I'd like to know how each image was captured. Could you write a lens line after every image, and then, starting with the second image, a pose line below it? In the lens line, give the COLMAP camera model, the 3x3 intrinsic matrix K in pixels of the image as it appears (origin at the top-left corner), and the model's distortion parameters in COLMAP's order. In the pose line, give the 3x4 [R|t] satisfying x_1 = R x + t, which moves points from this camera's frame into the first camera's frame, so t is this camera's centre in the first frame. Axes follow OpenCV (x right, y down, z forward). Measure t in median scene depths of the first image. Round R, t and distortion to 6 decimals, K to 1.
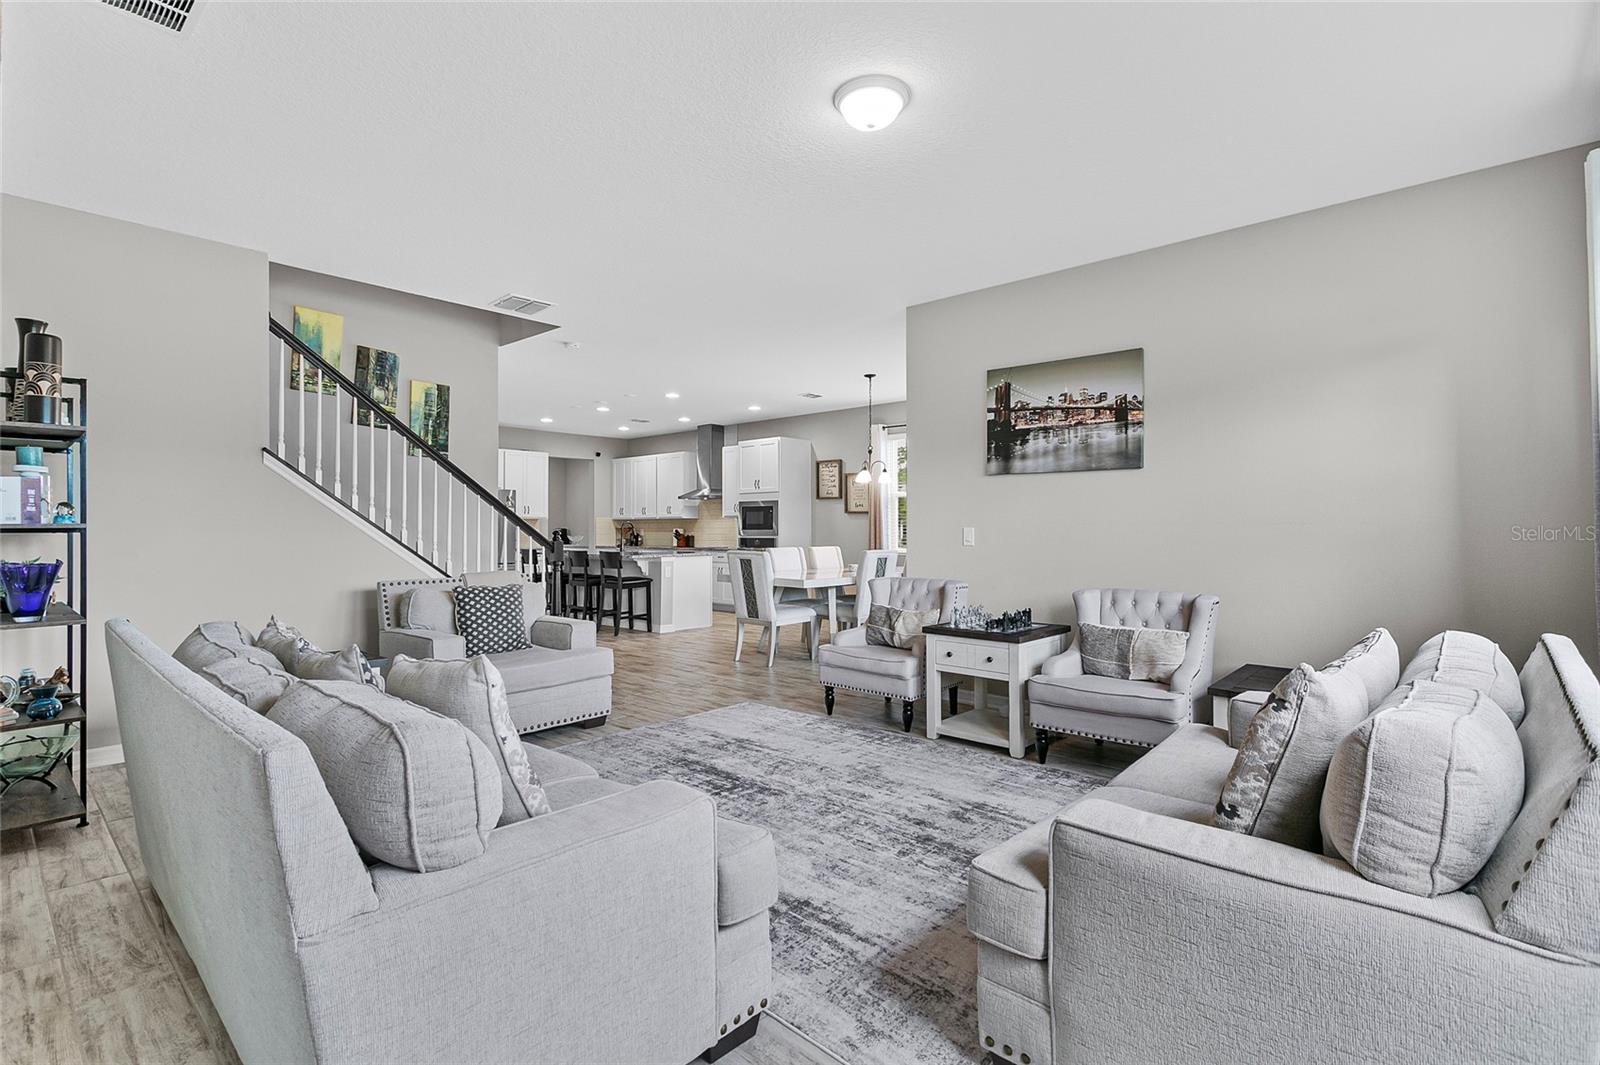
lens RADIAL K [[763.4, 0, 804.6], [0, 763.4, 530.4], [0, 0, 1]] dist [0.009426, 0.000309]
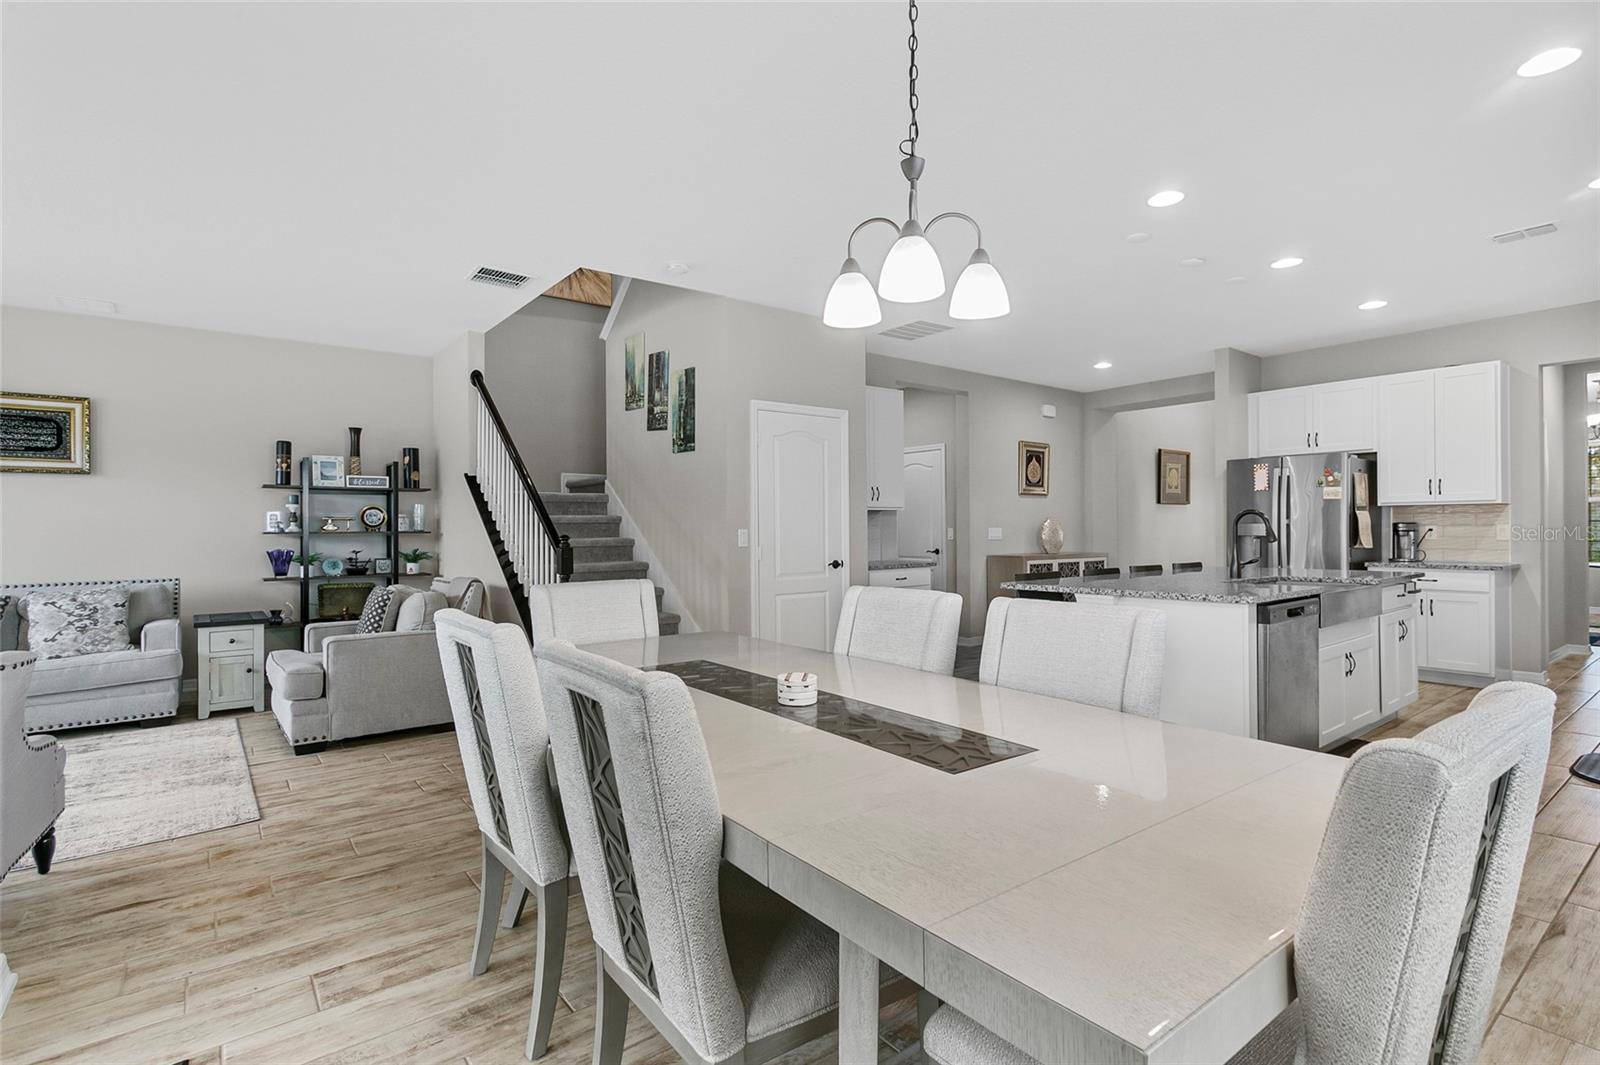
lens RADIAL K [[763.4, 0, 804.6], [0, 763.4, 530.4], [0, 0, 1]] dist [0.009426, 0.000309]
pose [[-0.167122, 0.007369, -0.985909, 0.547983], [0.004066, 0.999969, 0.006785, -0.011863], [0.985928, -0.002875, -0.167147, 1.866835]]
